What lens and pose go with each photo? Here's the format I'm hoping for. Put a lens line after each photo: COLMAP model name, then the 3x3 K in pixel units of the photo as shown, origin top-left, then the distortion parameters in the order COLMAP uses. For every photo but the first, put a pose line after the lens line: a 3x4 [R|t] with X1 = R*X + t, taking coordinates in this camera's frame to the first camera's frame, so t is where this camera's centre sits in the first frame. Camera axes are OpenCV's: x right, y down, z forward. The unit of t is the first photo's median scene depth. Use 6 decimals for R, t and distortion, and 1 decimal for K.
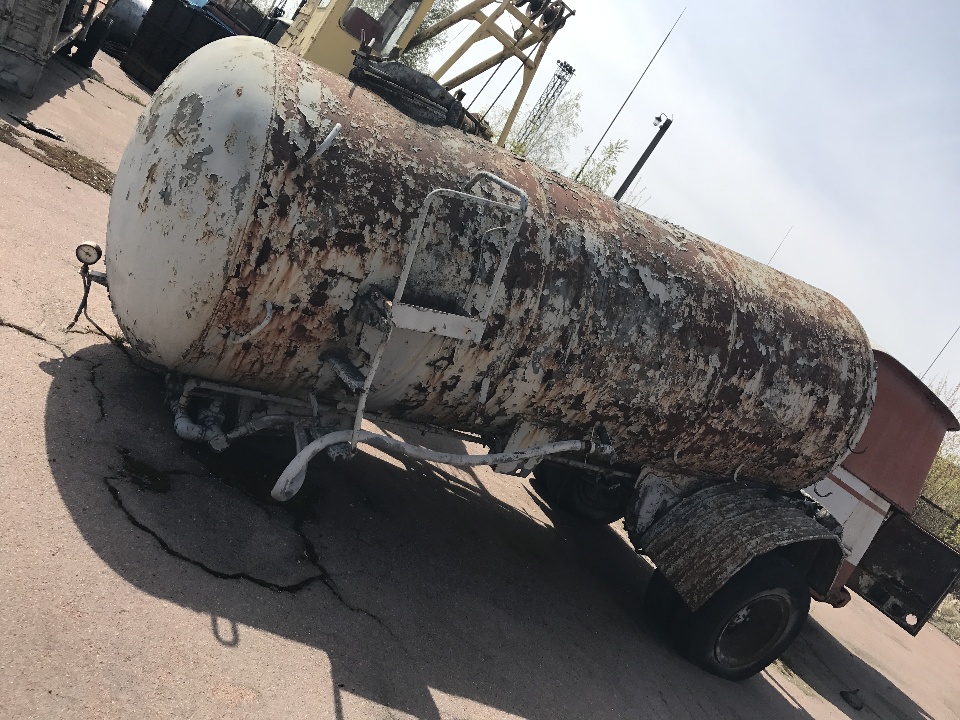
lens RADIAL K [[775.8, 0, 481.6], [0, 775.8, 356.3], [0, 0, 1]] dist [0.005796, -0.023960]
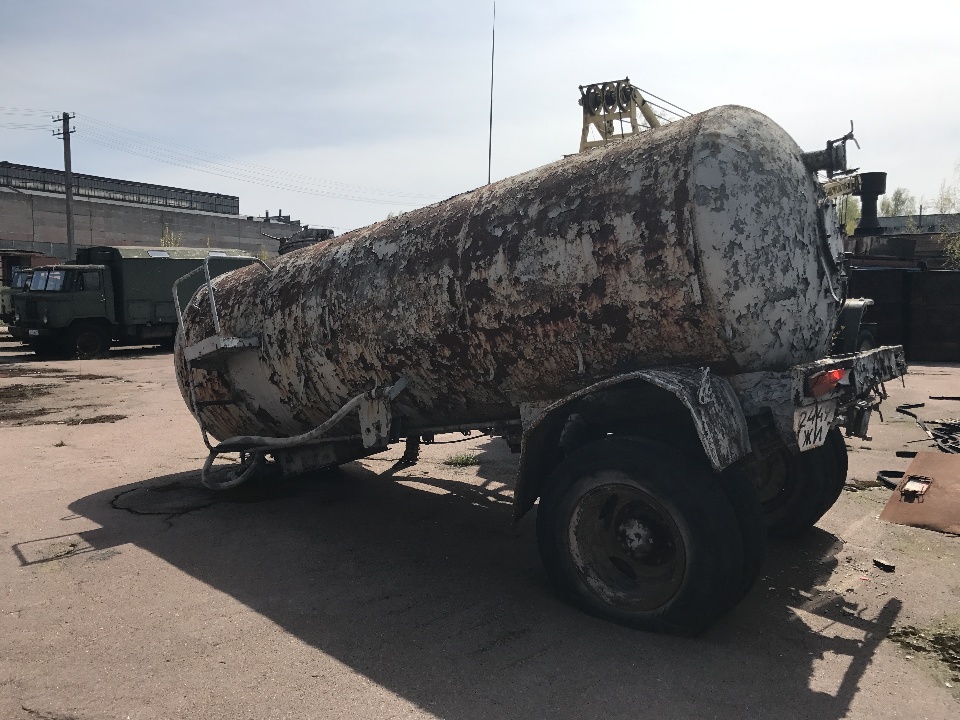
lens RADIAL K [[775.8, 0, 478.0], [0, 775.8, 360.7], [0, 0, 1]] dist [0.005796, -0.023960]
pose [[0.378088, -0.479379, -0.791988, 1.108361], [0.086431, 0.870033, -0.485357, 0.632747], [0.921726, 0.115055, 0.370383, 0.690104]]
